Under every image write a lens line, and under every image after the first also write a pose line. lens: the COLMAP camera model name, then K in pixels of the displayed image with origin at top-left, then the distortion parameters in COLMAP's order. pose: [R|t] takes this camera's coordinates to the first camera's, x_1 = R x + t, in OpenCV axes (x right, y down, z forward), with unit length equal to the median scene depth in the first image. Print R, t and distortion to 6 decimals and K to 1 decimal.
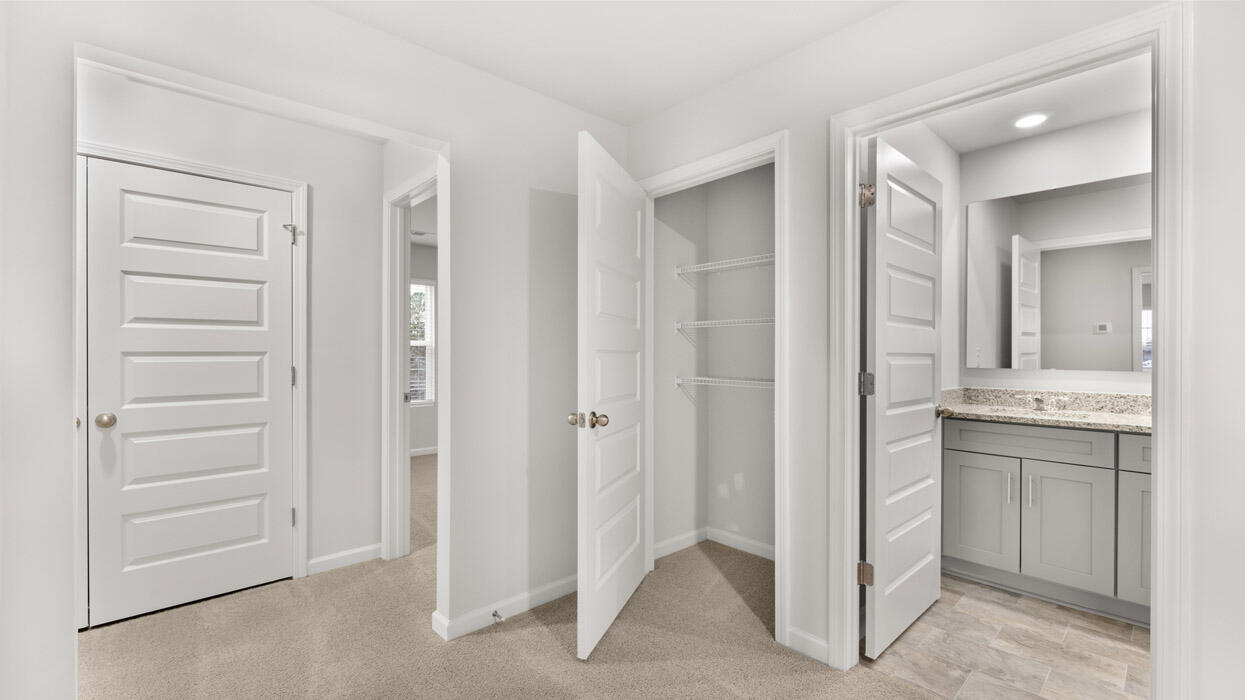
lens RADIAL K [[529.1, 0, 620.1], [0, 529.1, 349.9], [0, 0, 1]] dist [0.002904, 0.000253]
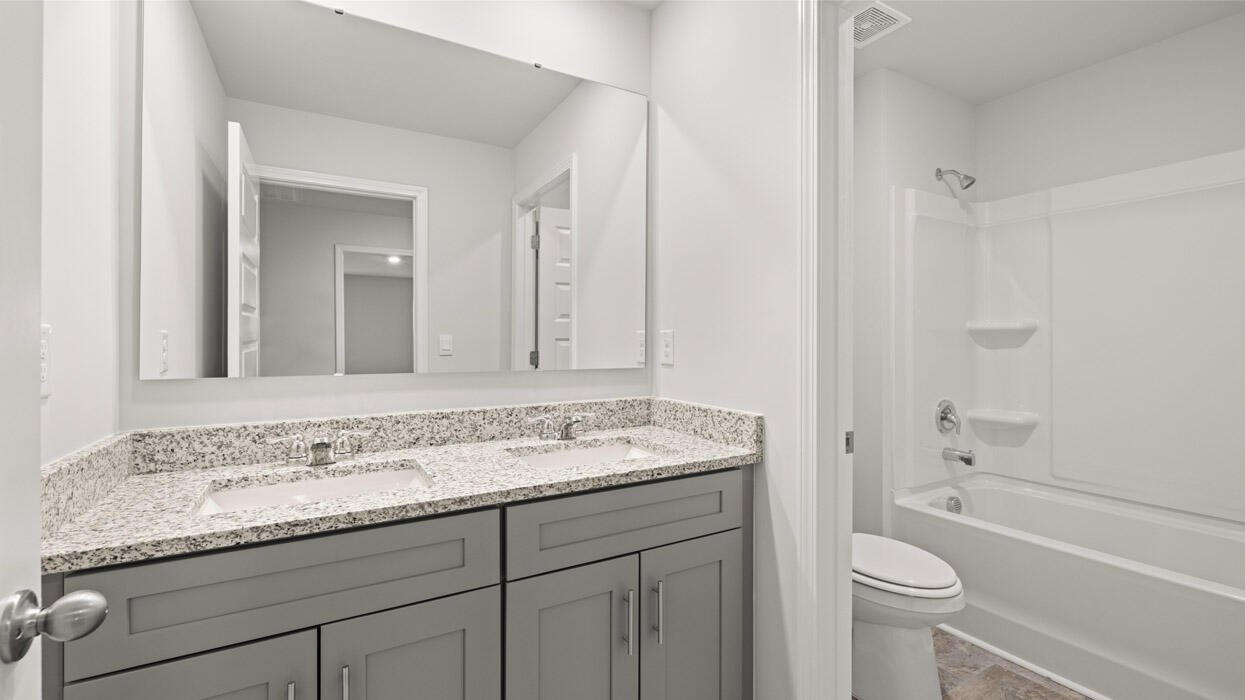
lens RADIAL K [[529.1, 0, 619.6], [0, 529.1, 342.8], [0, 0, 1]] dist [0.002904, 0.000253]
pose [[0.228481, -0.004617, 0.973537, 0.403969], [-0.000627, 0.999988, 0.004890, 0.004483], [-0.973548, -0.001728, 0.228475, 0.645754]]
